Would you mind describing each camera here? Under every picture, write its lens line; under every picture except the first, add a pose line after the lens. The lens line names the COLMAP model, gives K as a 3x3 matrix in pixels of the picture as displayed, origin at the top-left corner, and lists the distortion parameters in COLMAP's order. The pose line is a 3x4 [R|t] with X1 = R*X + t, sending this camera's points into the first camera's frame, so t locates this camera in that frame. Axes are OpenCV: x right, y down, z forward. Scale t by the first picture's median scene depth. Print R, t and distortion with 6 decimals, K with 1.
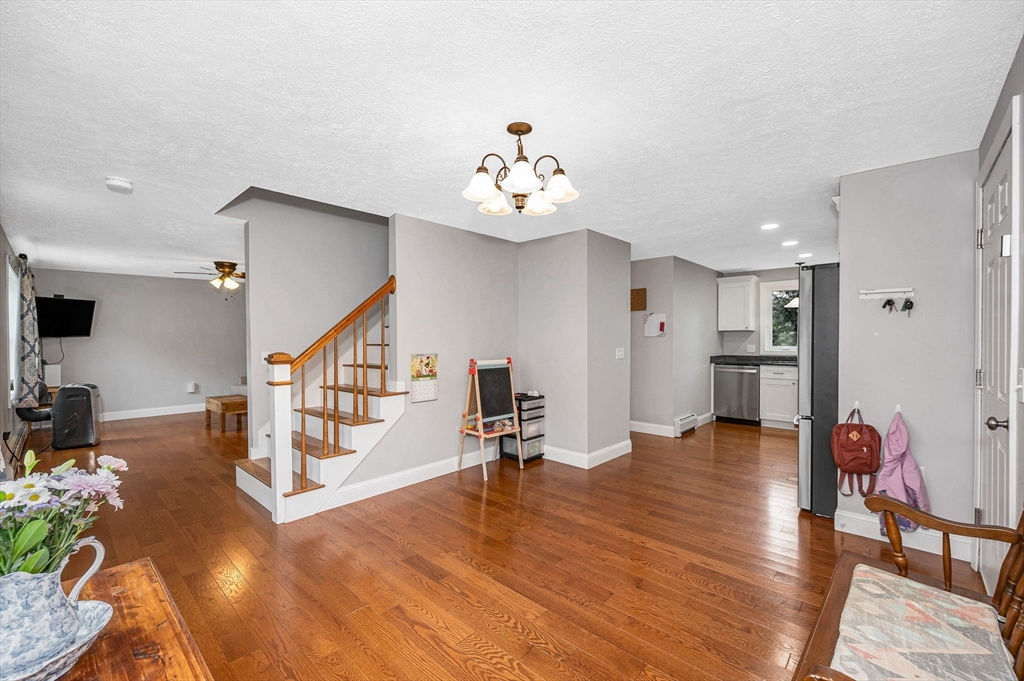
lens RADIAL K [[421.3, 0, 511.9], [0, 421.3, 341.8], [0, 0, 1]] dist [-0.000363, -0.000358]
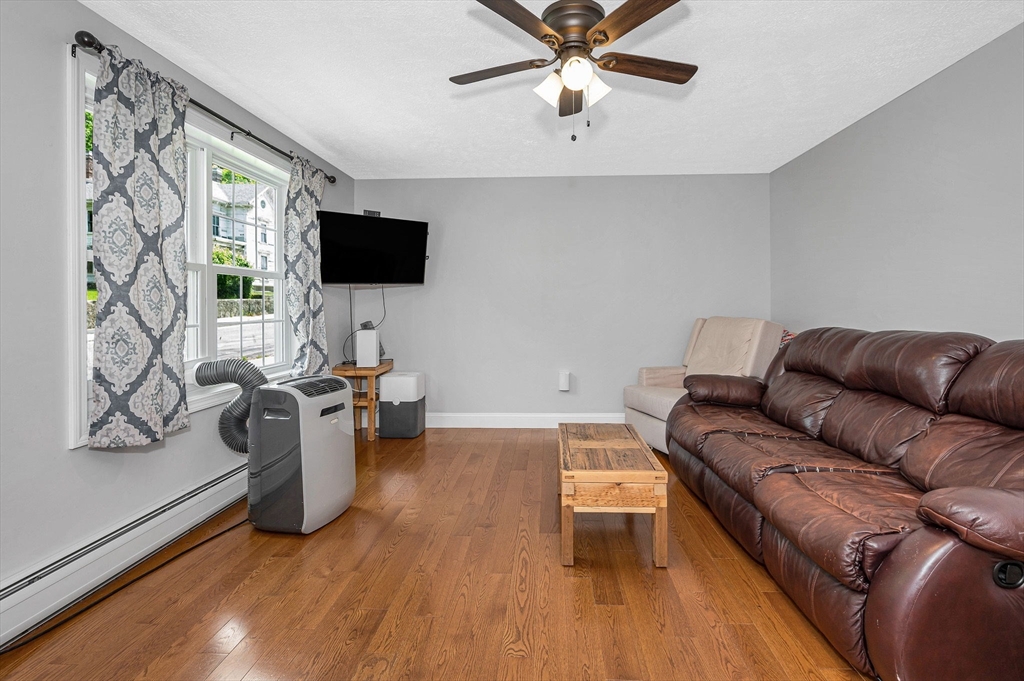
lens RADIAL K [[487.7, 0, 514.2], [0, 487.7, 307.0], [0, 0, 1]] dist [-0.002226, -0.000052]
pose [[0.643701, 0.004759, -0.765262, -0.700503], [-0.005046, 0.999985, 0.001974, 0.032167], [0.765260, 0.002591, 0.643716, 1.171733]]
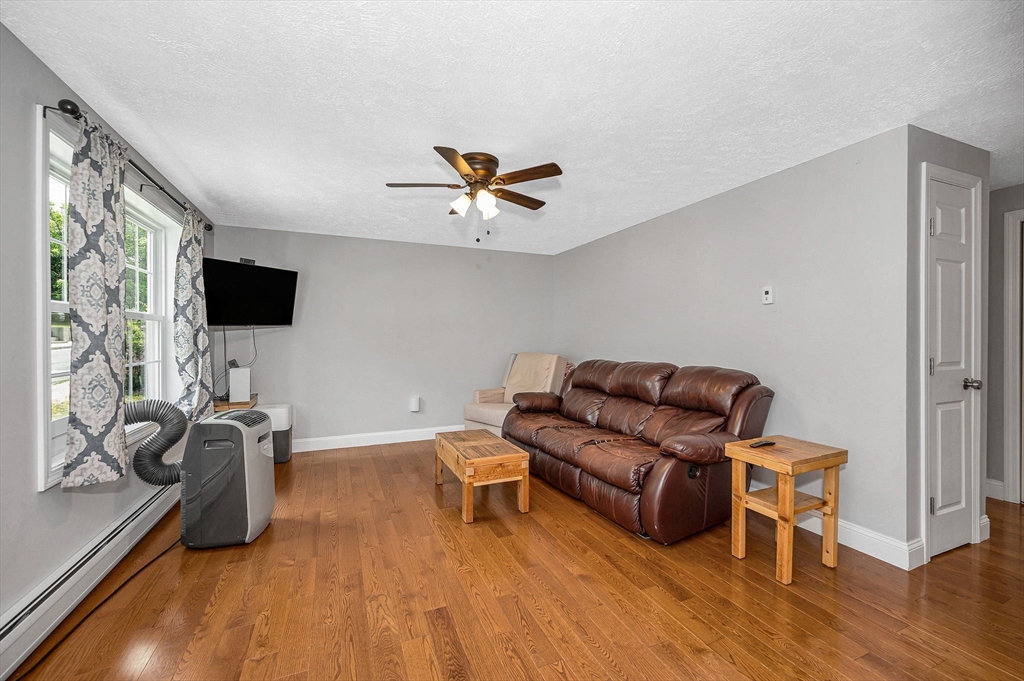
lens RADIAL K [[421.3, 0, 511.9], [0, 421.3, 341.8], [0, 0, 1]] dist [-0.000363, -0.000358]
pose [[0.913358, 0.009018, -0.407056, -0.727643], [-0.008858, 0.999958, 0.002277, 0.015132], [0.407060, 0.001526, 0.913400, 0.945356]]
